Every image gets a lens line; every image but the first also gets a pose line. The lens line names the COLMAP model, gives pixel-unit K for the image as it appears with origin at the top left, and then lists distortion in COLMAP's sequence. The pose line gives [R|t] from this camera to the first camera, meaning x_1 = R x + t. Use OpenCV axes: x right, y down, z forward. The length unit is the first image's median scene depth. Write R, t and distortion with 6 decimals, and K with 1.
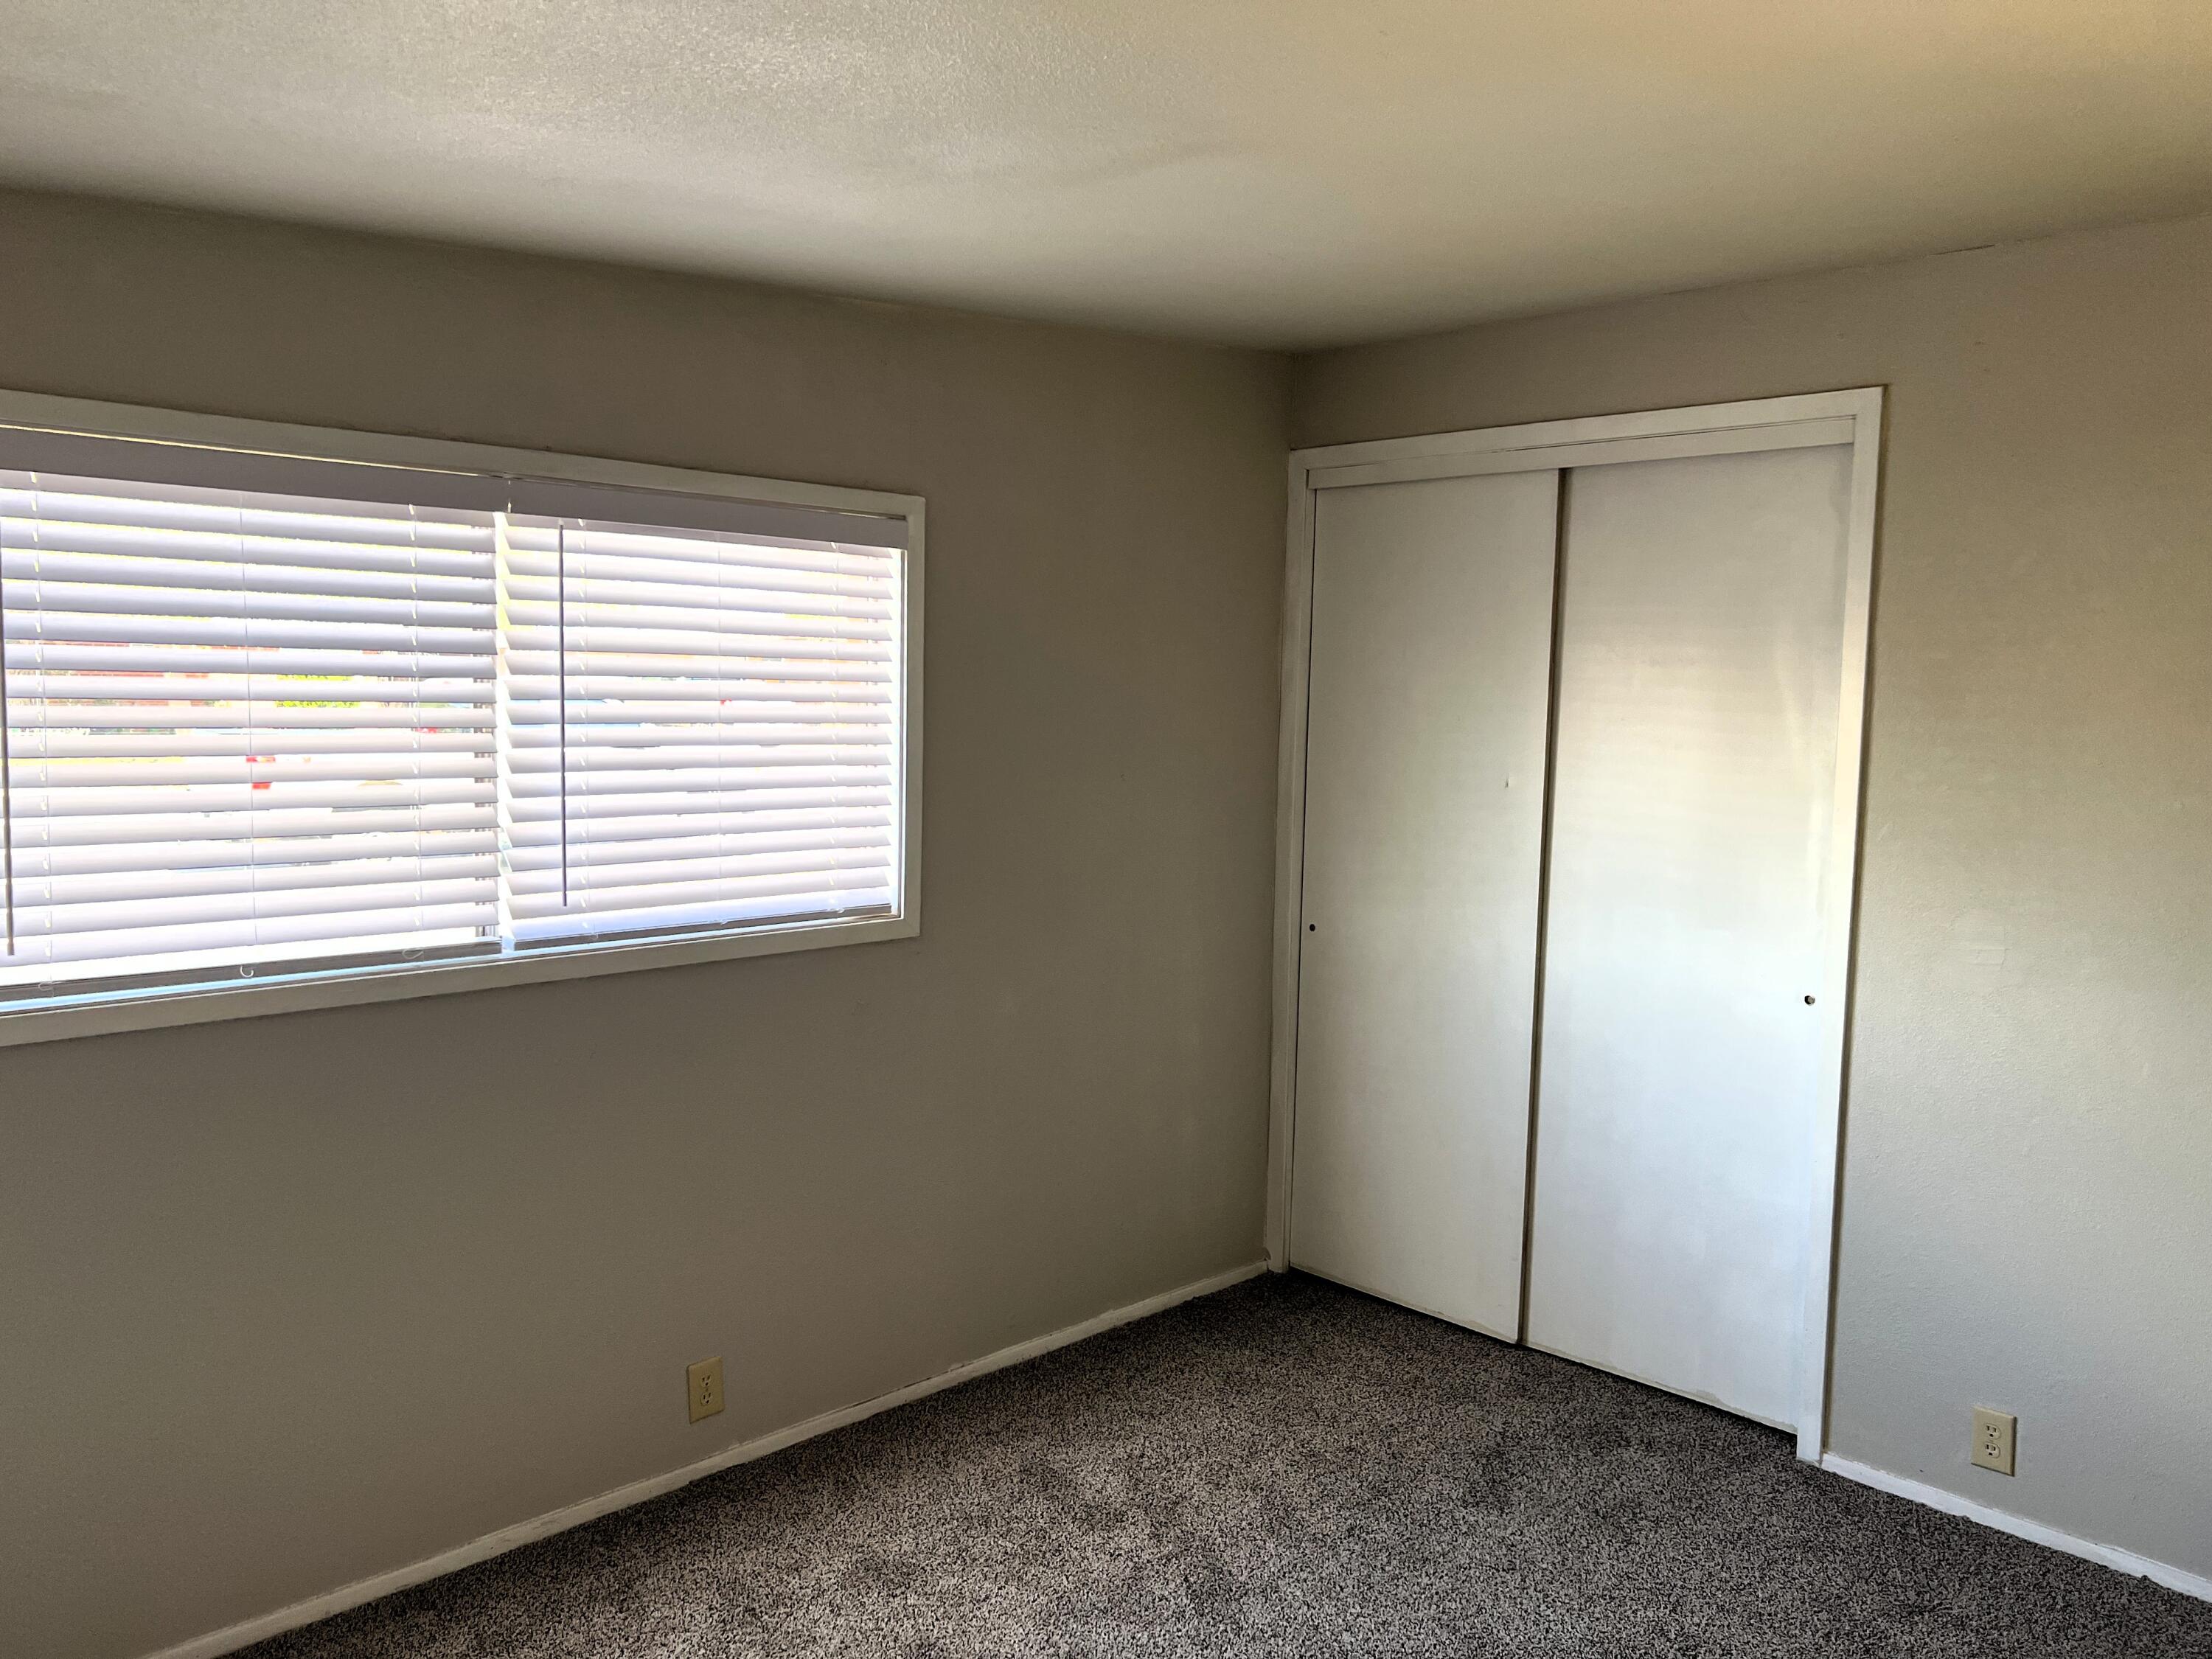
lens RADIAL K [[1671.0, 0, 1096.6], [0, 1671.0, 833.4], [0, 0, 1]] dist [0.059496, -0.071673]
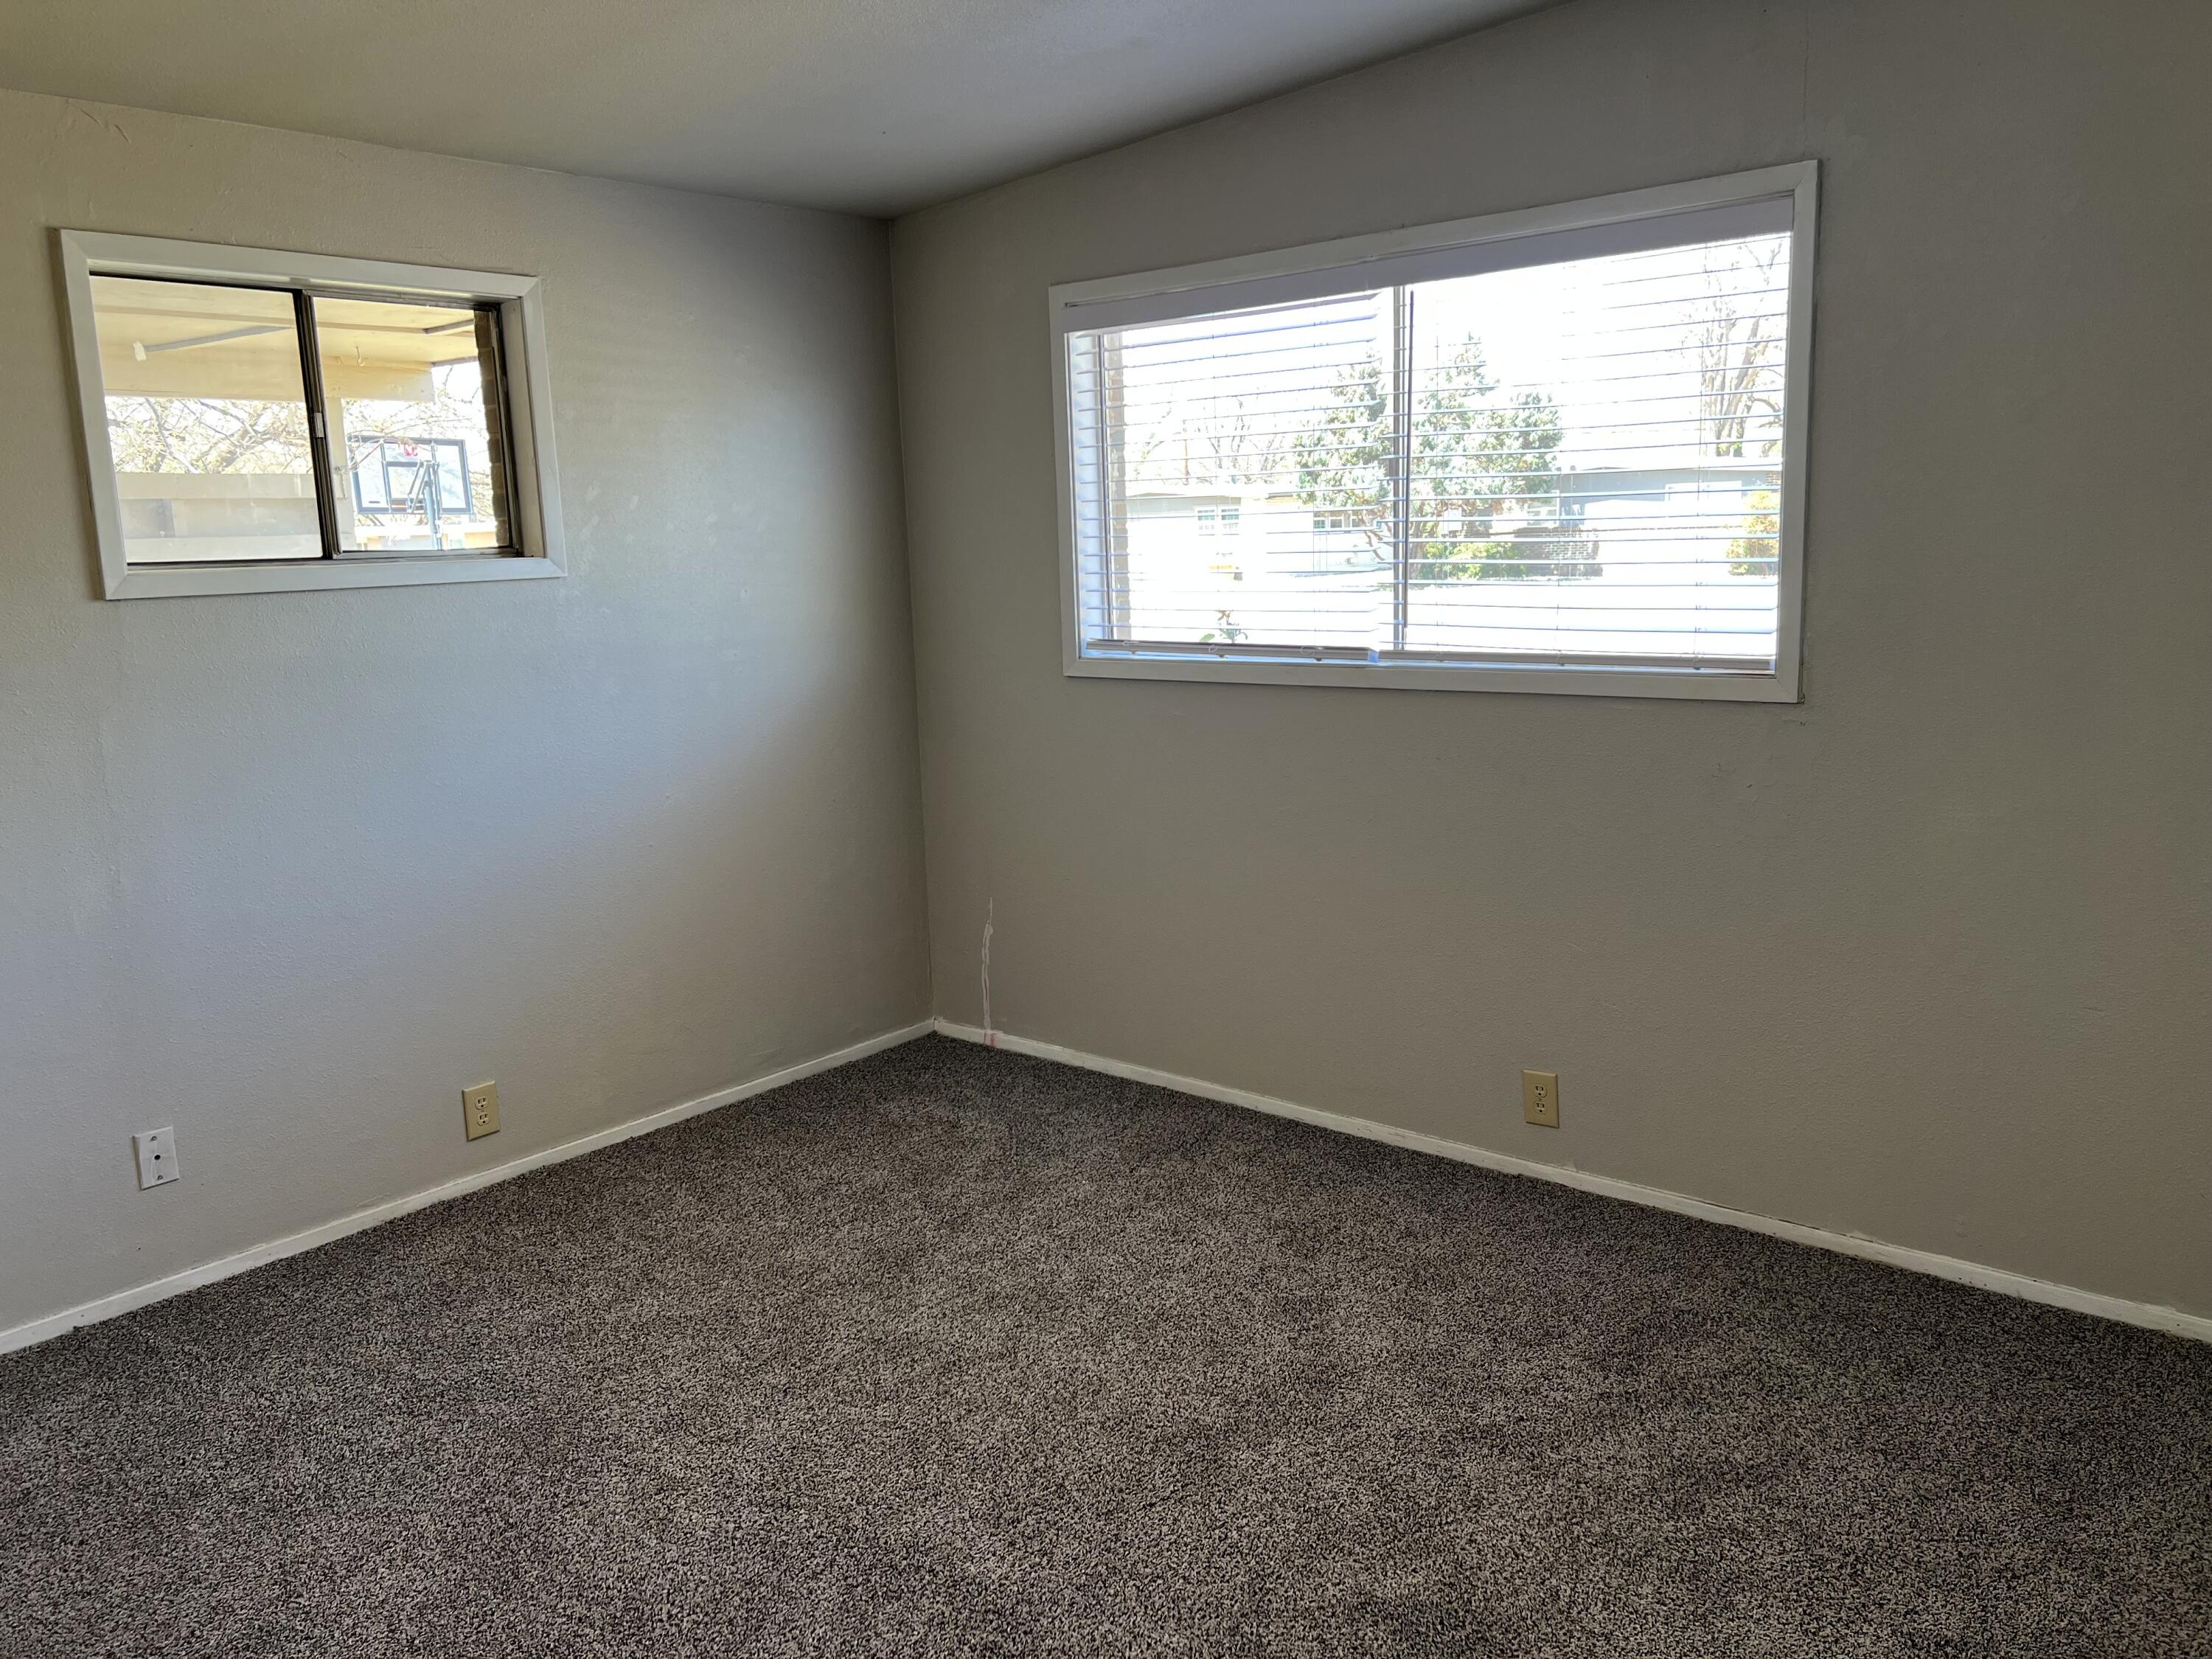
lens RADIAL K [[1671.0, 0, 1171.8], [0, 1671.0, 854.1], [0, 0, 1]] dist [0.059496, -0.071673]
pose [[0.105125, 0.155967, -0.982152, 0.750546], [-0.064653, 0.986607, 0.149754, 0.032092], [0.992355, 0.047756, 0.113801, 0.628170]]
